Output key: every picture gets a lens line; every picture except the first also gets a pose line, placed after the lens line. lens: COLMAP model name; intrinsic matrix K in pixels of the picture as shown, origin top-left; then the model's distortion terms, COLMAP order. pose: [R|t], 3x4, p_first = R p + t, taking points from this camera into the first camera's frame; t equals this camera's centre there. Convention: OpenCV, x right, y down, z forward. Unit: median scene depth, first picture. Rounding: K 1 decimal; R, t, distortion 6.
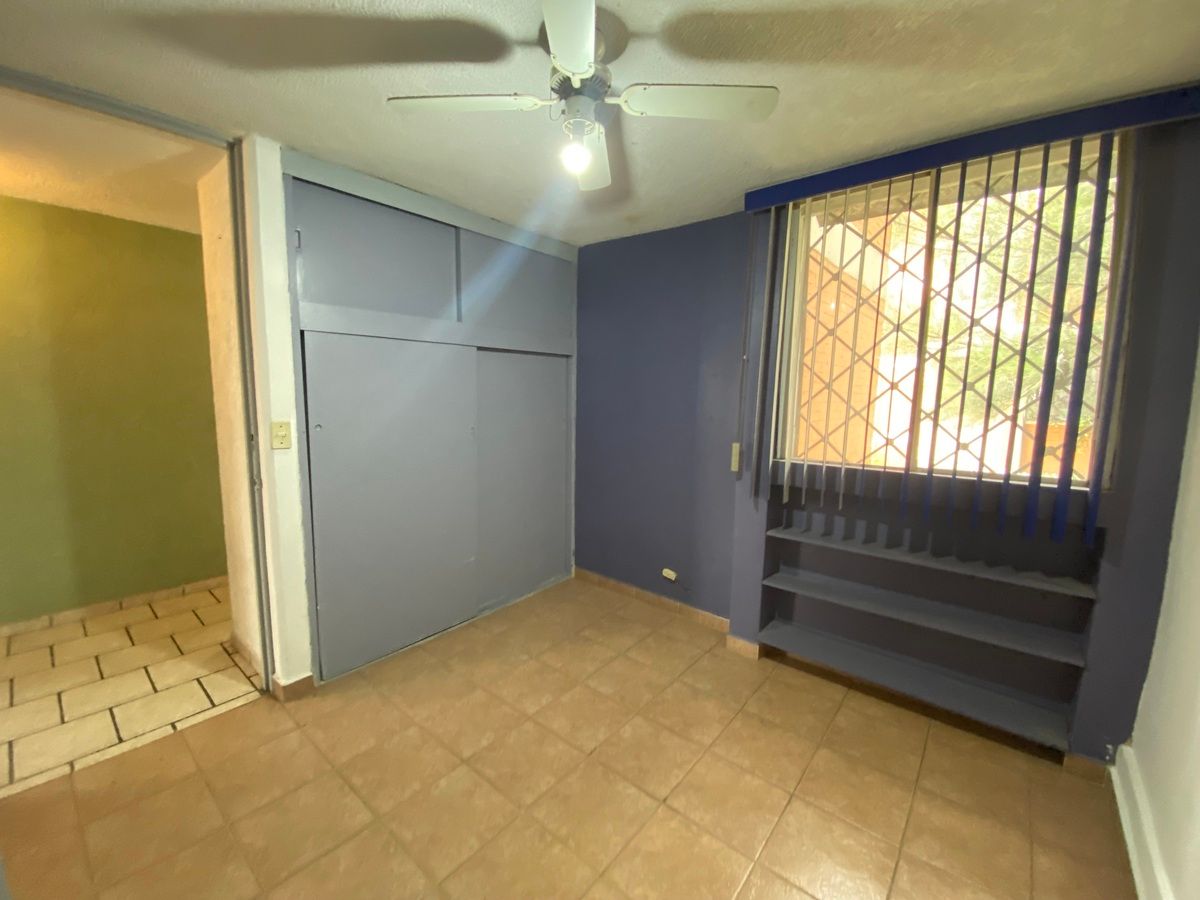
lens RADIAL K [[482.0, 0, 596.0], [0, 482.0, 453.3], [0, 0, 1]] dist [0.030754, -0.021485]
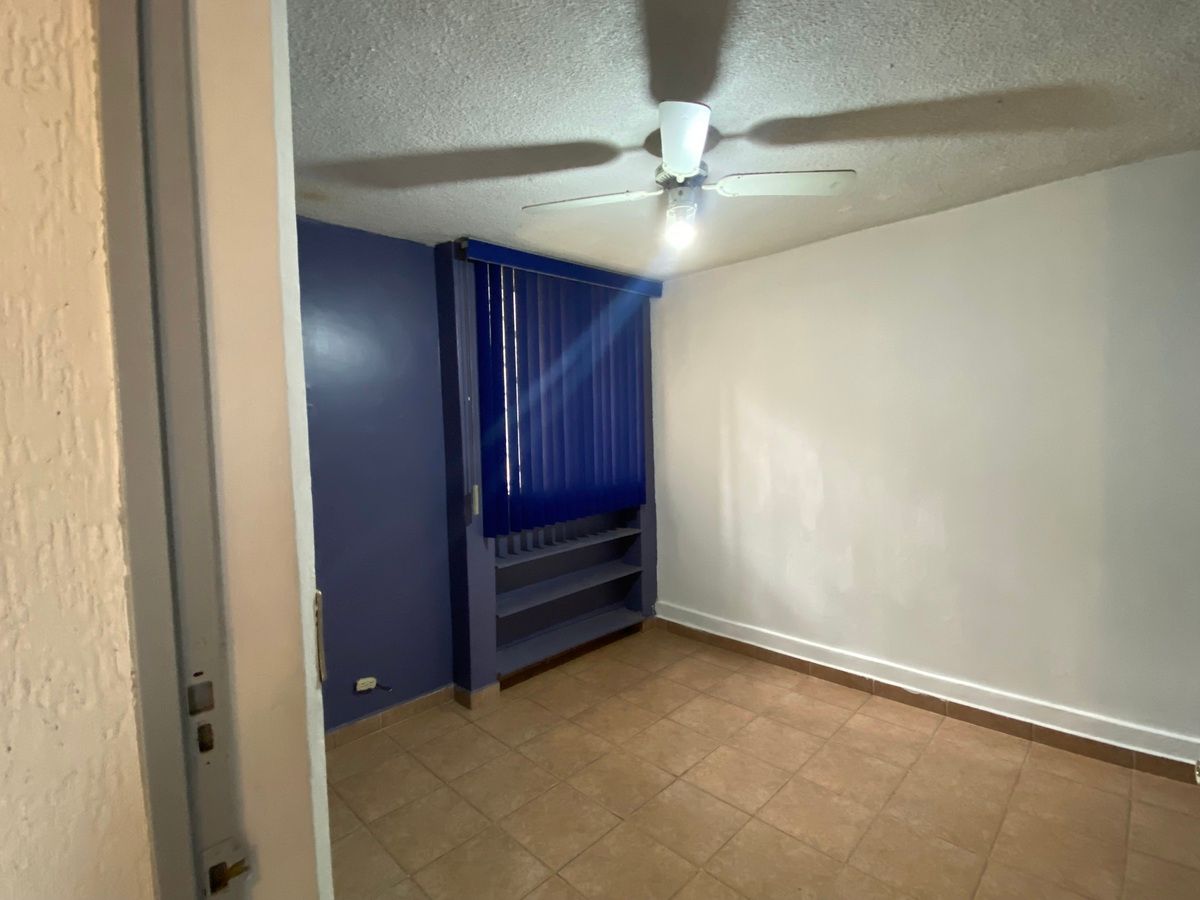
lens RADIAL K [[558.4, 0, 602.7], [0, 558.4, 449.1], [0, 0, 1]] dist [0.001678, -0.000018]
pose [[0.082308, -0.067695, 0.994305, -0.981130], [0.152280, 0.986829, 0.054580, -0.141754], [-0.984904, 0.146920, 0.091533, 0.786902]]
